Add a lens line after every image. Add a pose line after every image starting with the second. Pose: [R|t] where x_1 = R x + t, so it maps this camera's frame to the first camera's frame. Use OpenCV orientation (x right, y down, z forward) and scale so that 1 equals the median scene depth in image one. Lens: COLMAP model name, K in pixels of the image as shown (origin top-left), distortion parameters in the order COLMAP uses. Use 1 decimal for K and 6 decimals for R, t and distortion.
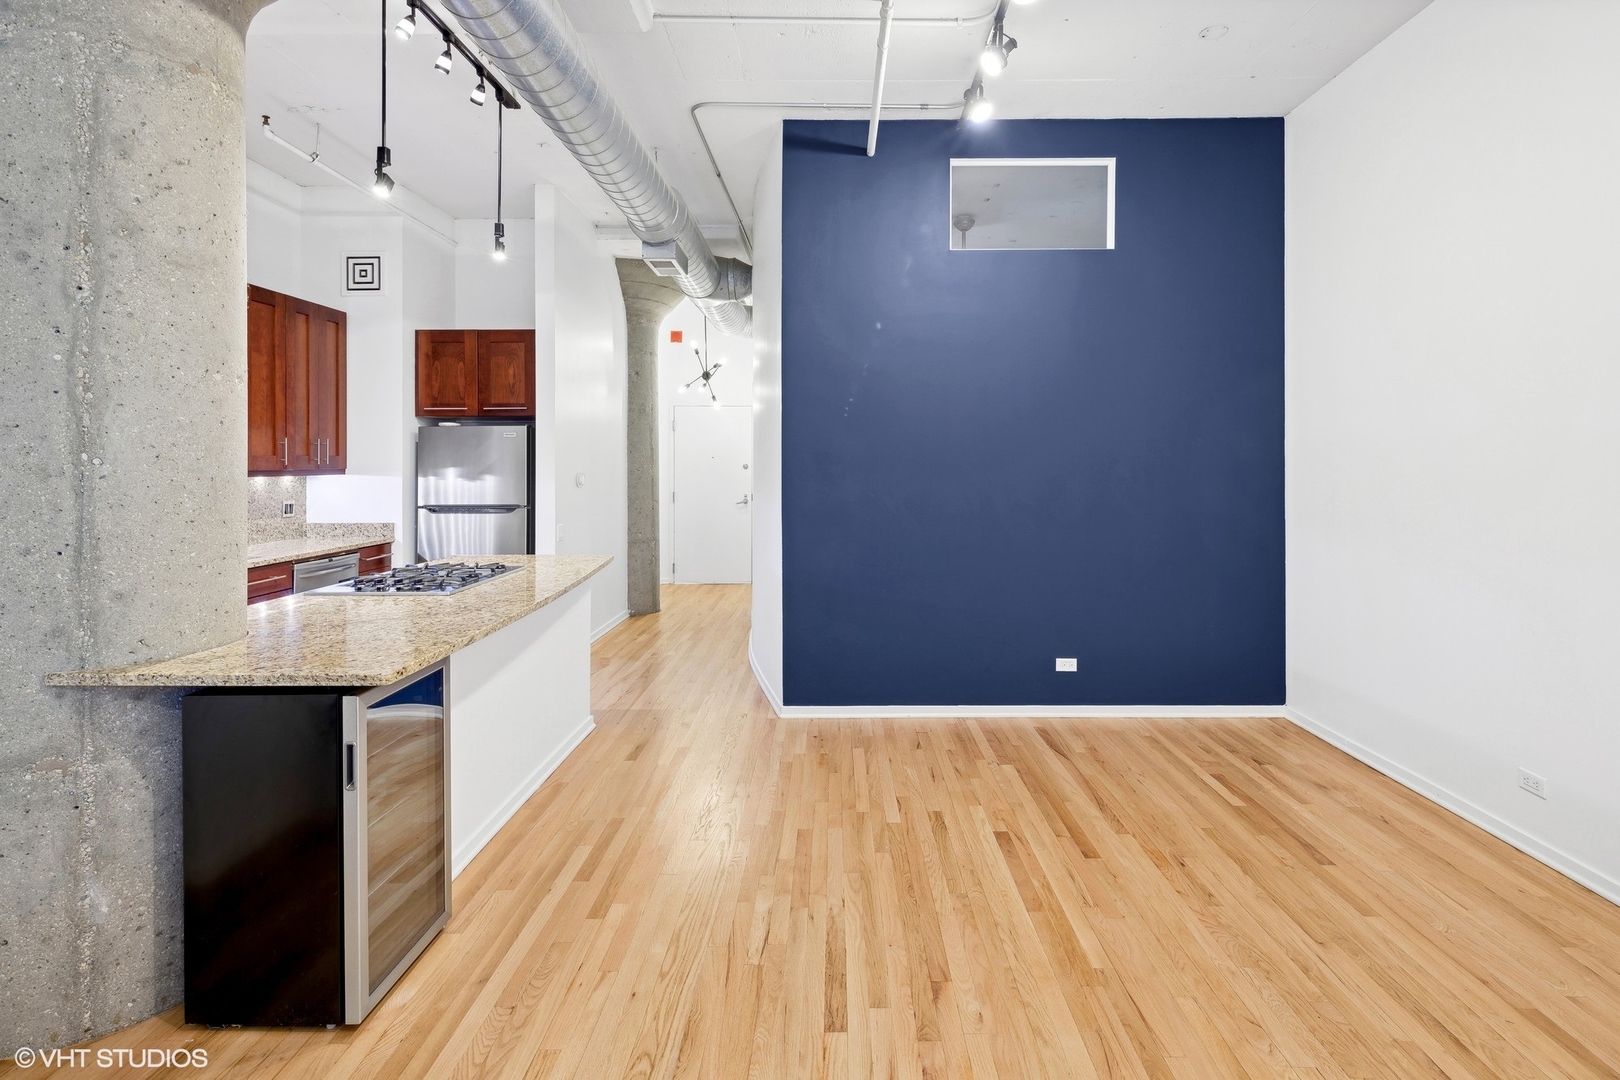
lens RADIAL K [[801.4, 0, 834.2], [0, 801.4, 457.5], [0, 0, 1]] dist [0.009907, -0.006864]
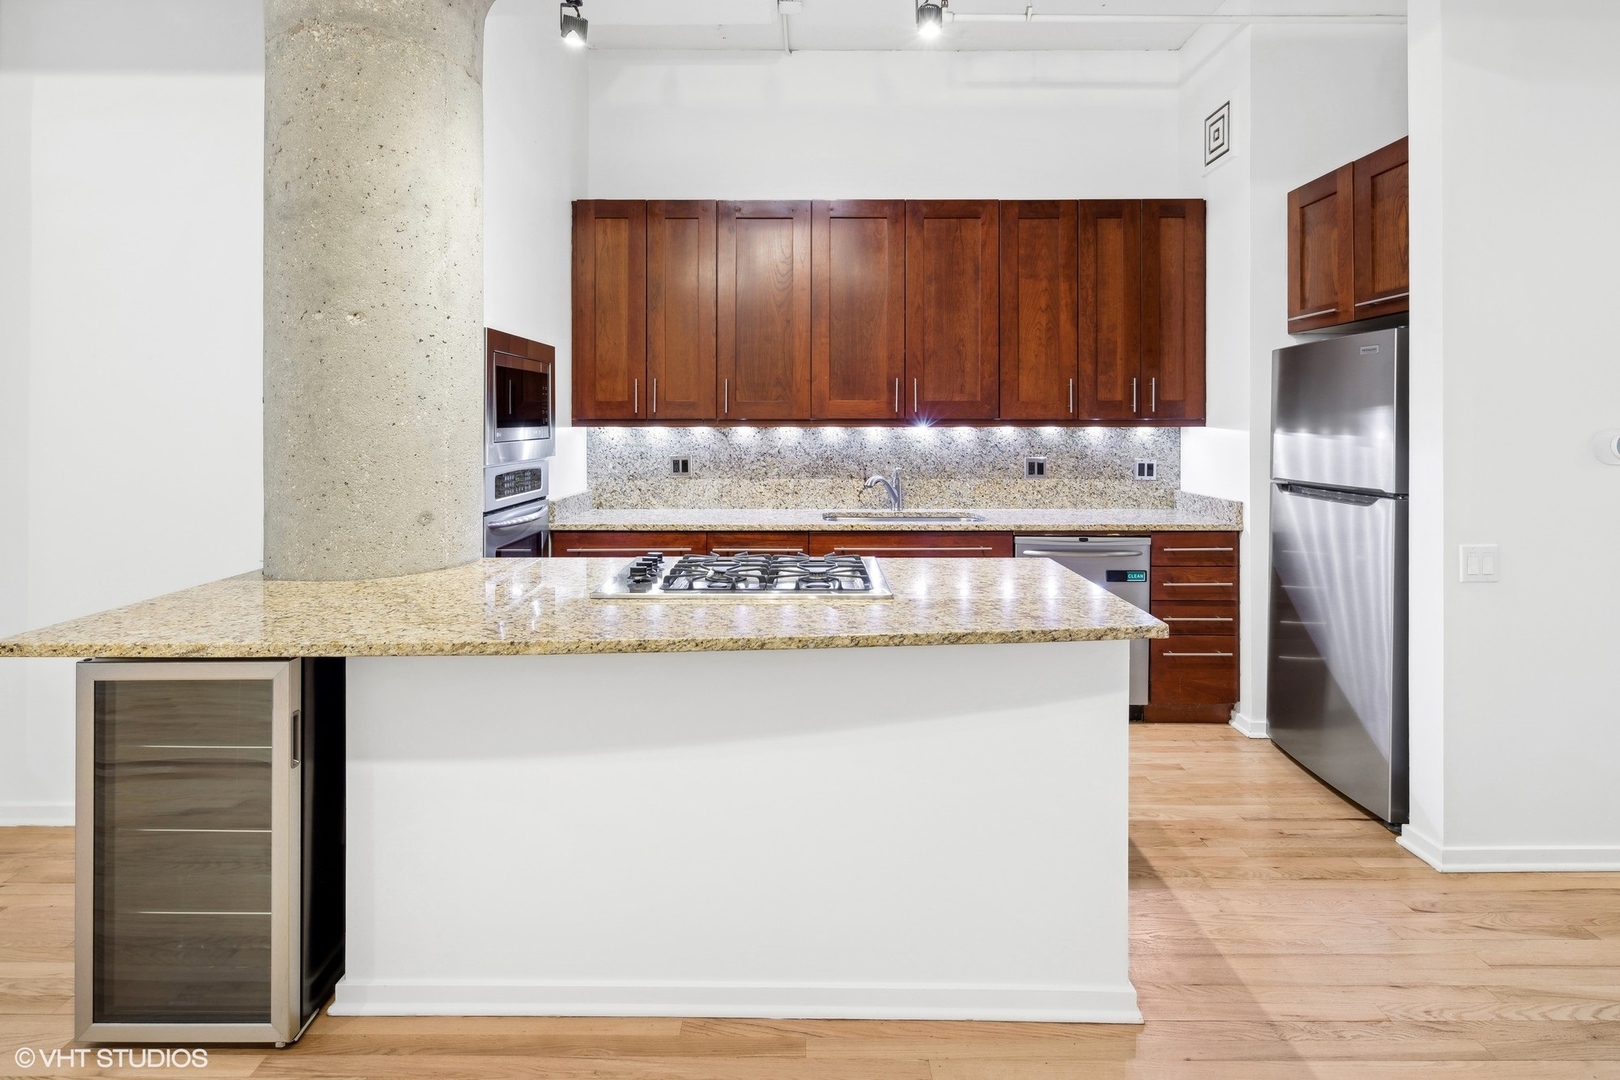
lens RADIAL K [[801.4, 0, 807.2], [0, 801.4, 416.8], [0, 0, 1]] dist [0.009907, -0.006864]
pose [[-0.004377, -0.005434, -0.999976, 0.122823], [0.005028, 0.999972, -0.005456, 0.017565], [0.999978, -0.005051, -0.004349, 0.804417]]
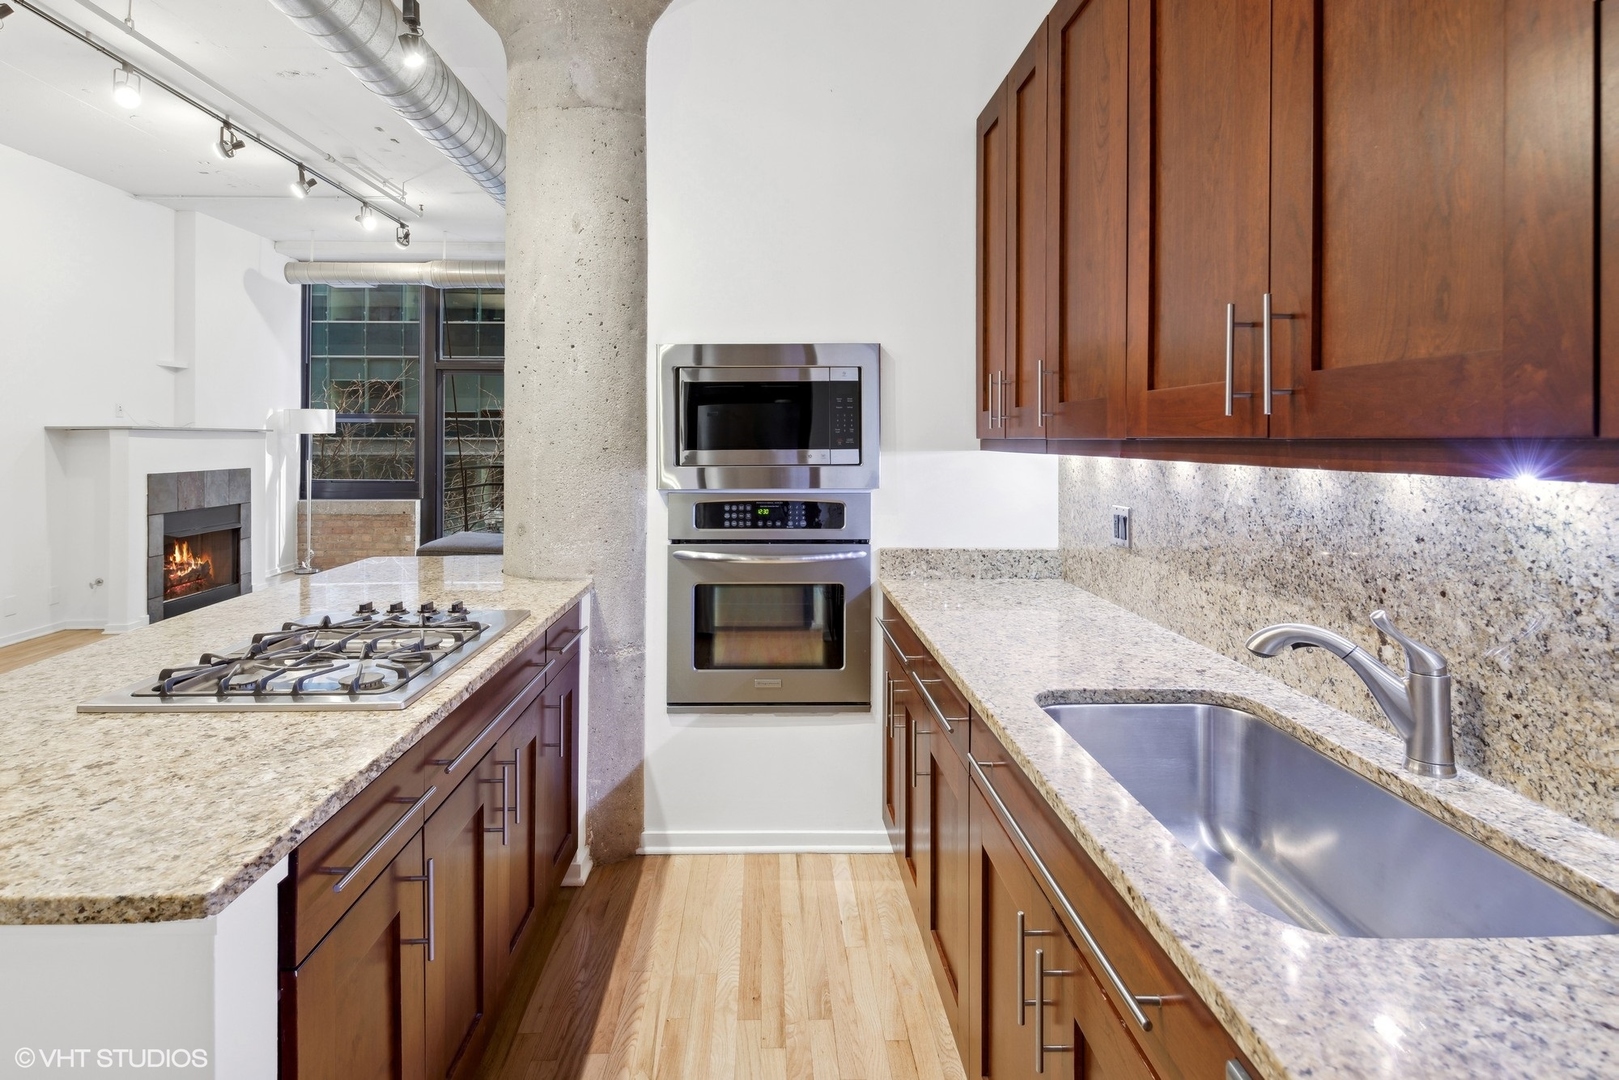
lens RADIAL K [[800.9, 0, 784.3], [0, 800.9, 425.2], [0, 0, 1]] dist [0.009907, -0.006864]
pose [[-0.999601, -0.000661, -0.028245, -0.584586], [0.000014, 0.999714, -0.023898, 0.017172], [0.028252, -0.023889, -0.999315, 1.153750]]
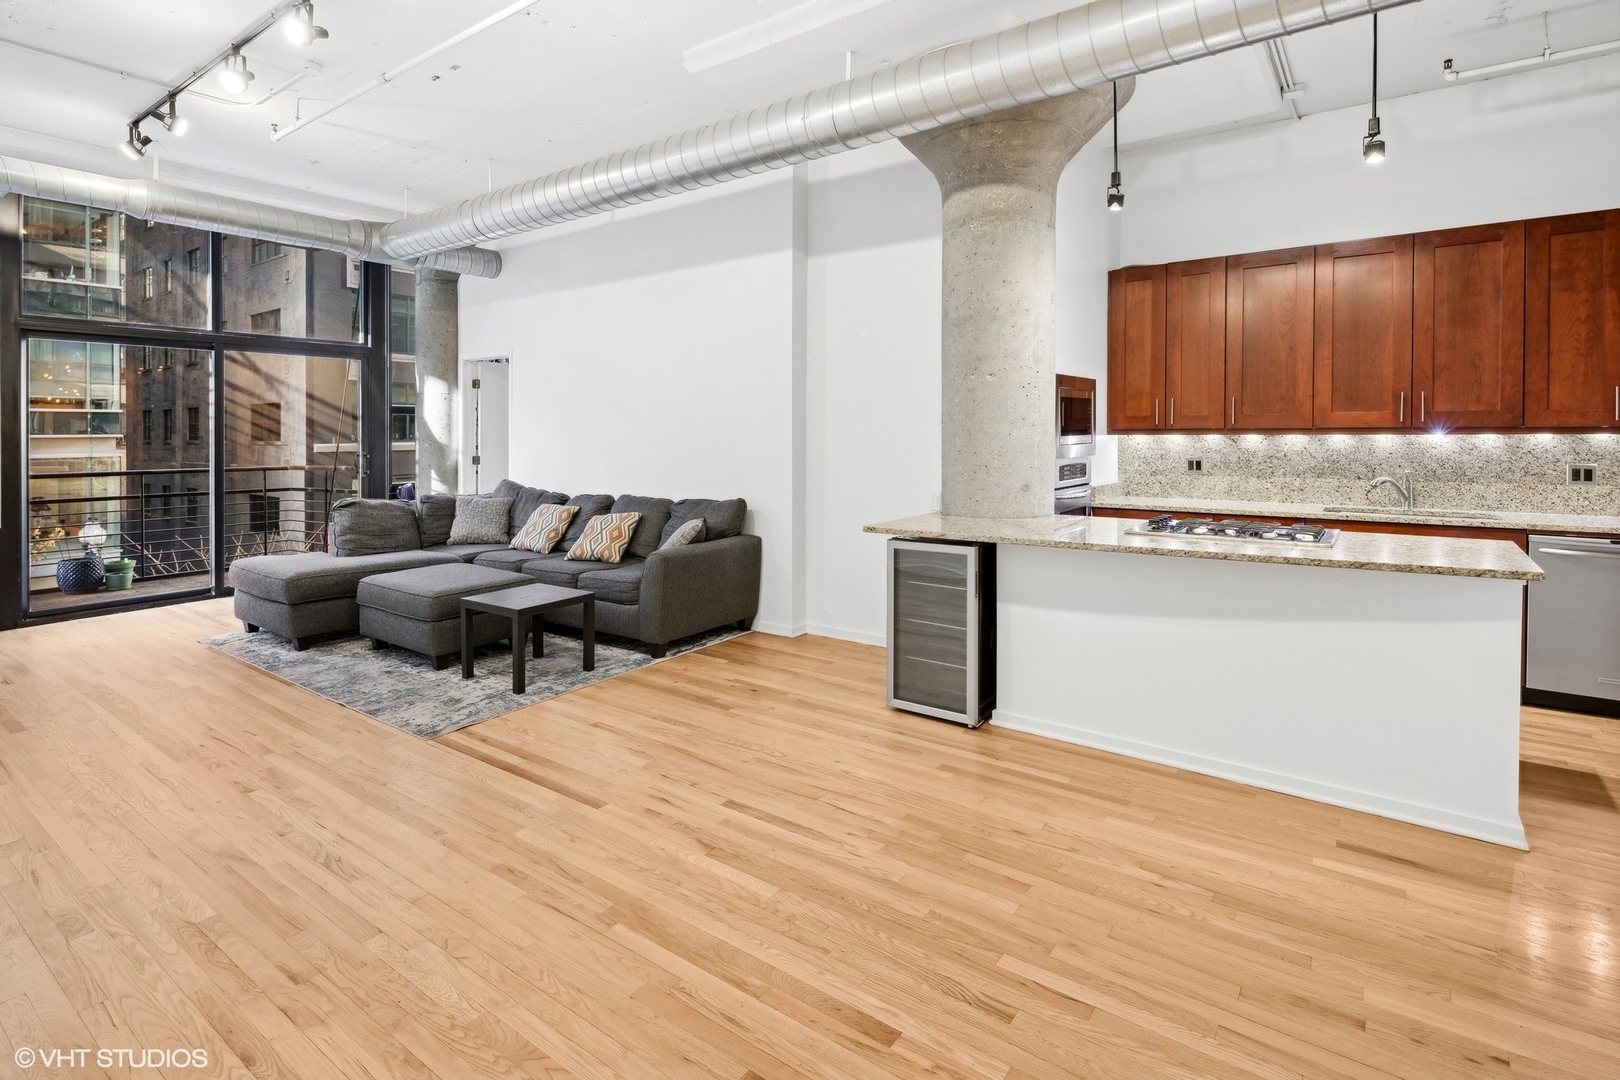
lens RADIAL K [[801.4, 0, 799.8], [0, 801.4, 446.8], [0, 0, 1]] dist [0.009907, -0.006864]
pose [[-0.600405, 0.020767, -0.799426, 0.491725], [0.009726, 0.999778, 0.018667, 0.013686], [0.799637, 0.003433, -0.600474, 0.898469]]
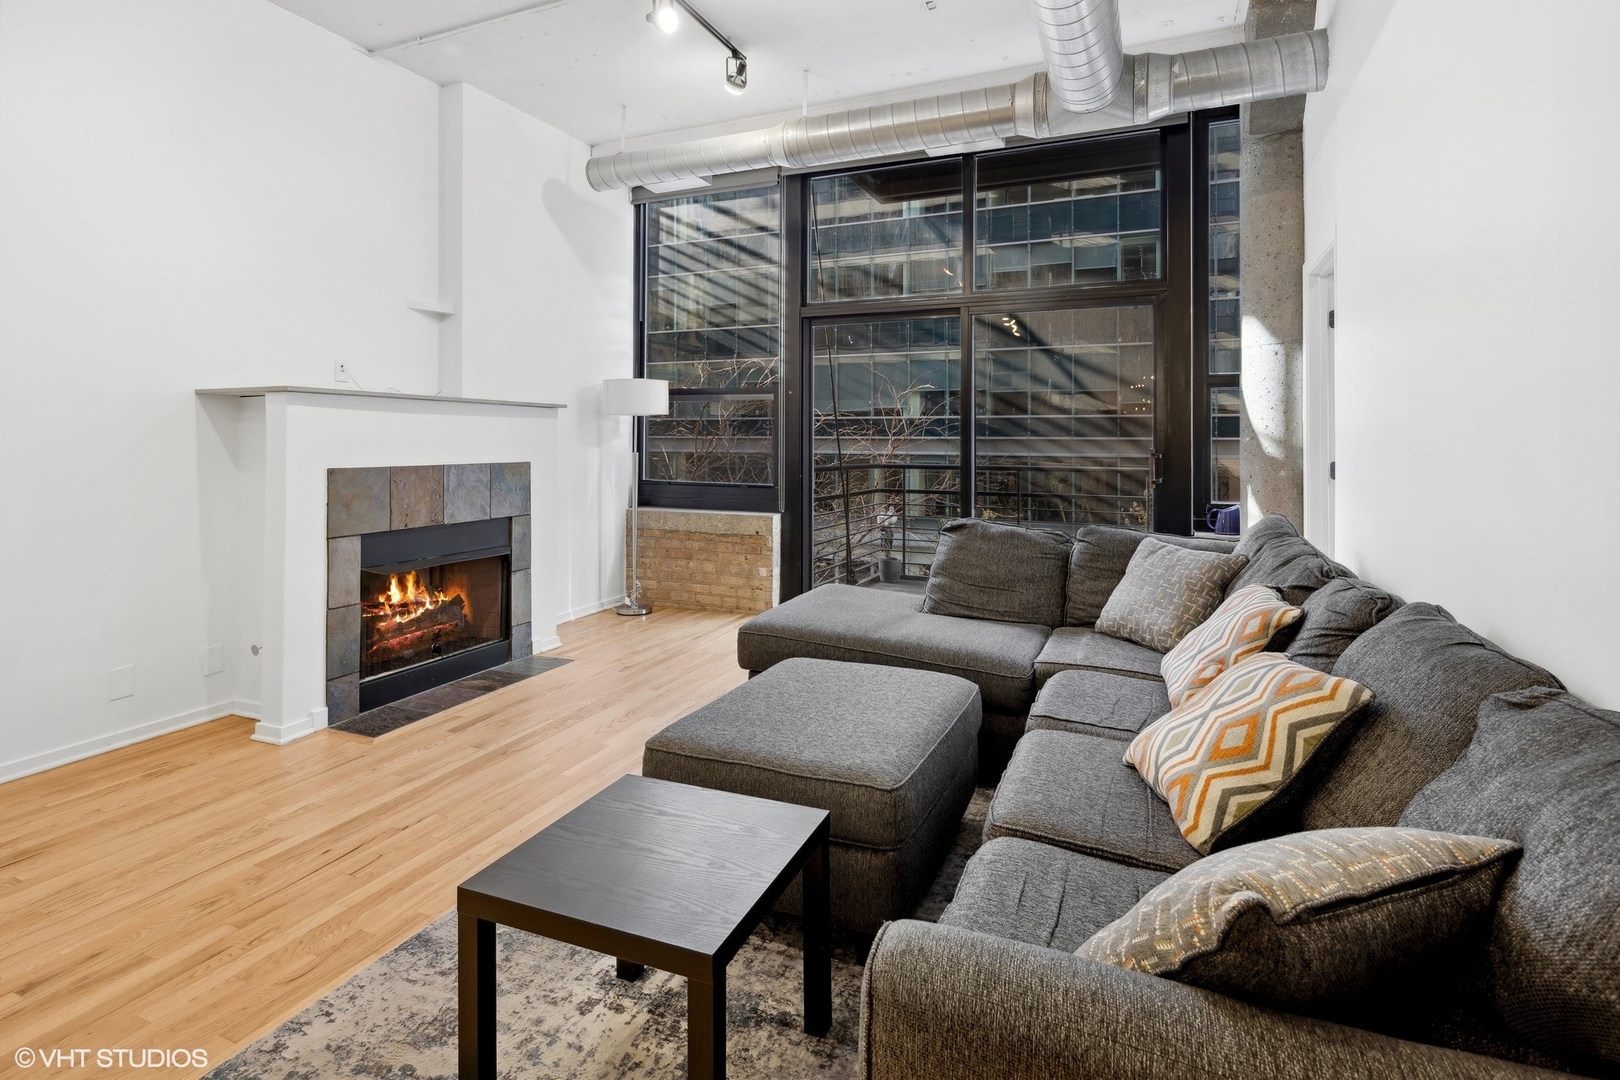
lens RADIAL K [[801.4, 0, 810.4], [0, 801.4, 413.9], [0, 0, 1]] dist [0.009907, -0.006864]
pose [[-0.914823, 0.012505, 0.403661, -0.314639], [-0.002204, 0.999351, -0.035954, 0.039695], [-0.403849, -0.033781, -0.914202, 0.319750]]
